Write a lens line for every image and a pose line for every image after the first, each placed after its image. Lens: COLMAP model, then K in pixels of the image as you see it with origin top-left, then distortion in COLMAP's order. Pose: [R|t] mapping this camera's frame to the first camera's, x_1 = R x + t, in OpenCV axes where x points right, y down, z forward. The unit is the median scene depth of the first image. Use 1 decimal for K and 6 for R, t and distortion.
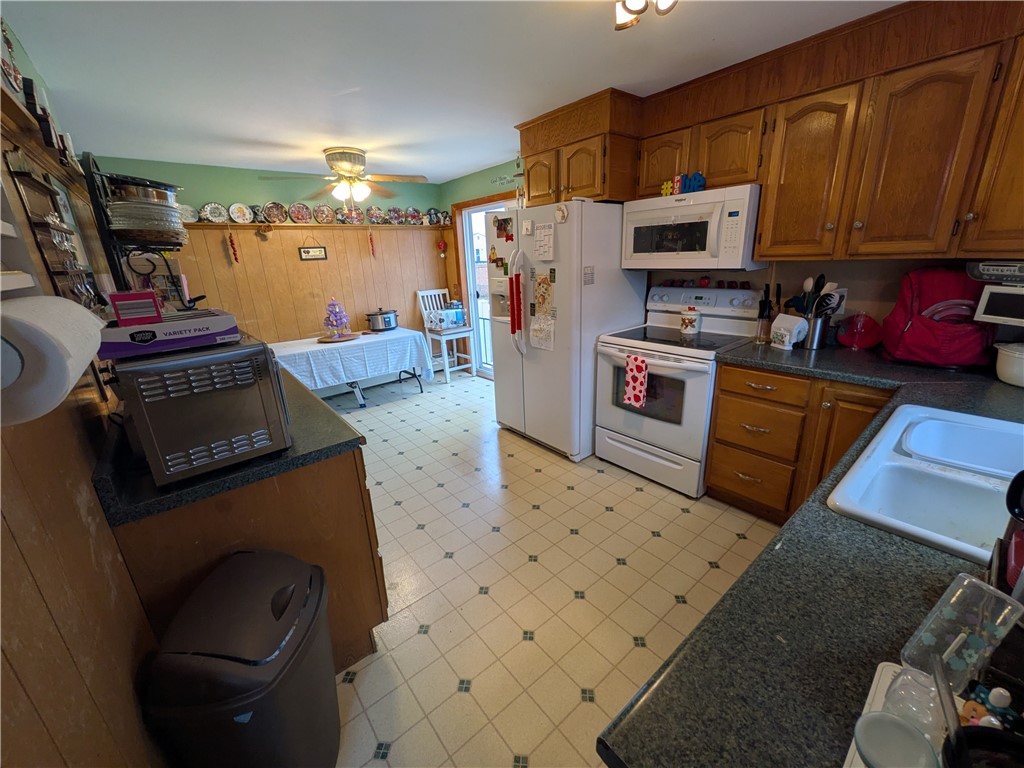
lens RADIAL K [[406.5, 0, 512.0], [0, 406.5, 384.0], [0, 0, 1]] dist [-0.000168, -0.000006]
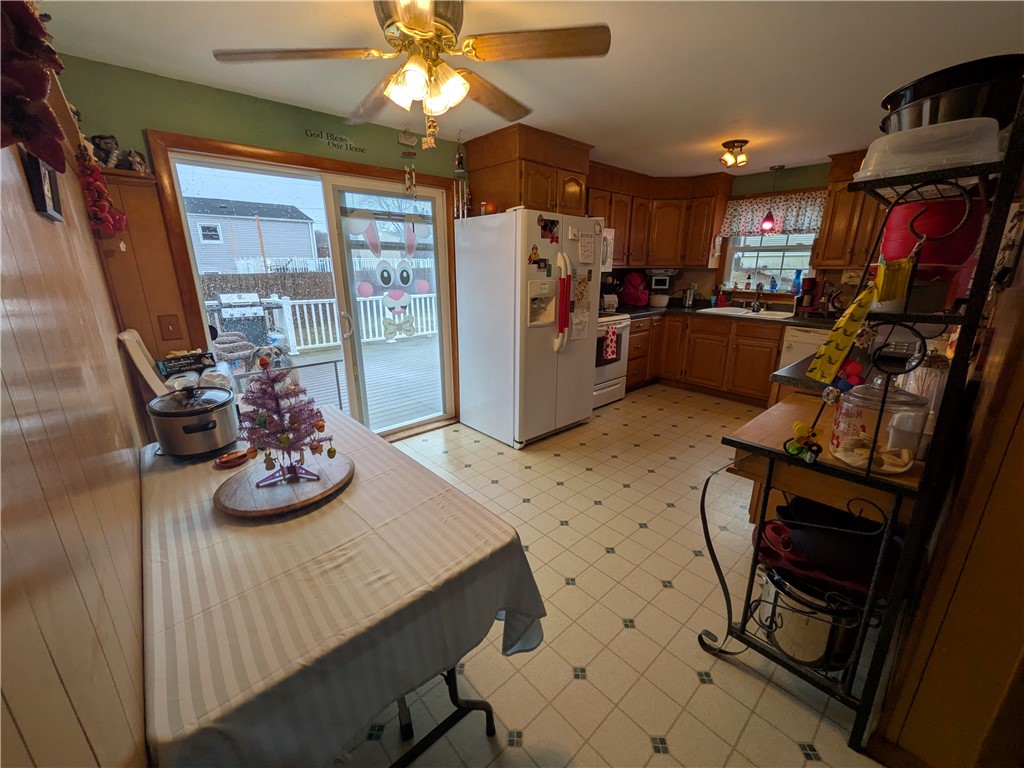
lens RADIAL K [[406.5, 0, 512.0], [0, 406.5, 384.0], [0, 0, 1]] dist [-0.000168, -0.000006]
pose [[-0.046927, -0.235723, 0.970687, -0.921834], [0.306119, 0.921607, 0.238603, -0.260597], [-0.950836, 0.308342, 0.028911, 1.019262]]
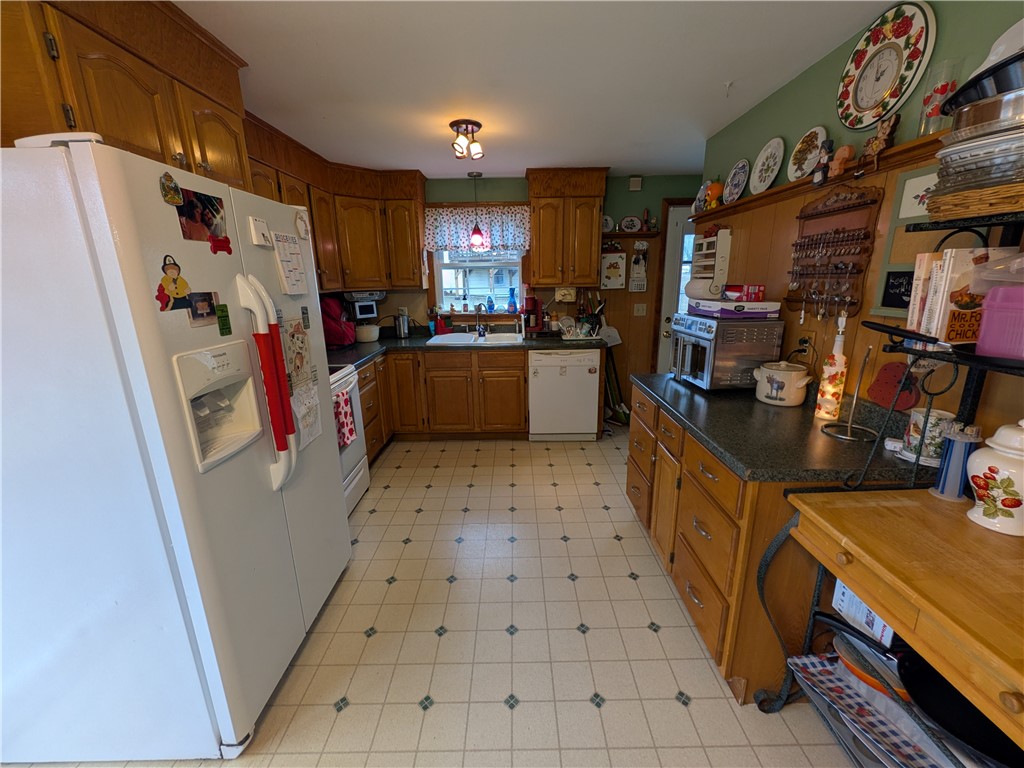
lens RADIAL K [[406.5, 0, 512.0], [0, 406.5, 384.0], [0, 0, 1]] dist [-0.000168, -0.000006]
pose [[-0.771161, -0.108591, 0.627310, -0.438802], [0.240962, 0.862256, 0.445480, -0.301883], [-0.589277, 0.494695, -0.638772, 0.999315]]
